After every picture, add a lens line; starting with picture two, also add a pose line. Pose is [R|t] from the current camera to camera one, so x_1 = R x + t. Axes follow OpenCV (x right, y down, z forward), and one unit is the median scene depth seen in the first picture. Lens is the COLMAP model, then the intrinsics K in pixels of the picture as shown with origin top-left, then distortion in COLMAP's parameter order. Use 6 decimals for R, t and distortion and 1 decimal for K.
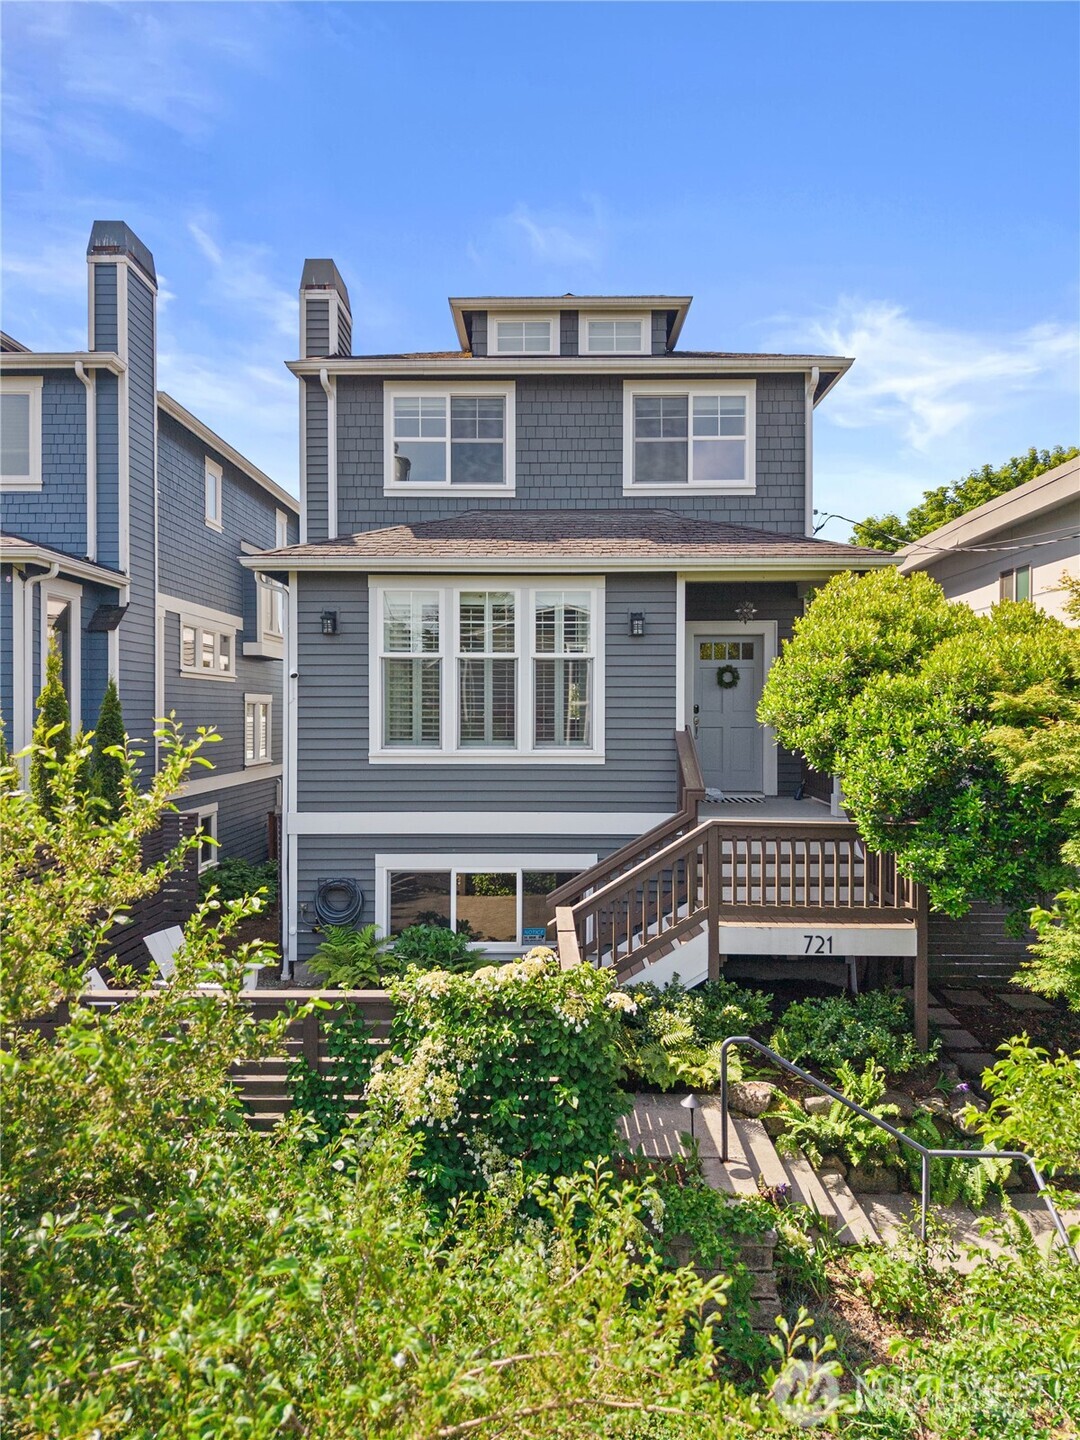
lens RADIAL K [[986.7, 0, 540.0], [0, 986.7, 720.0], [0, 0, 1]] dist [0.124805, -0.228714]
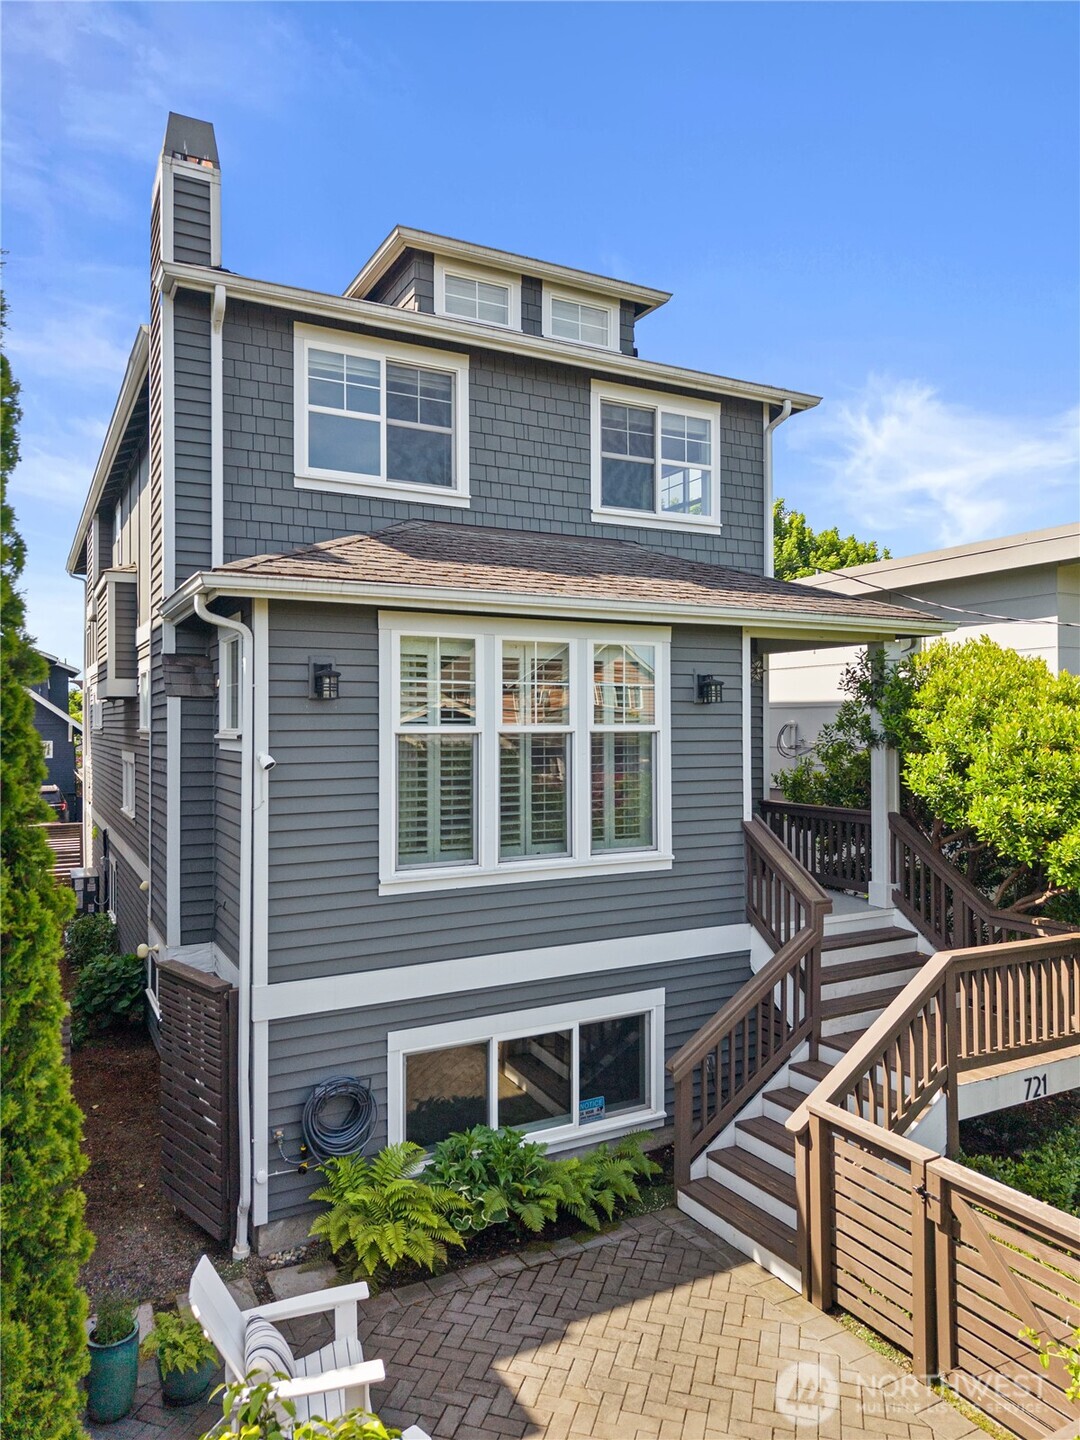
lens RADIAL K [[986.7, 0, 540.0], [0, 986.7, 720.0], [0, 0, 1]] dist [0.124805, -0.228714]
pose [[0.872517, -0.003057, 0.488575, -0.348550], [0.008708, 0.999919, -0.009295, -0.056843], [-0.488507, 0.012365, 0.872473, 0.319861]]
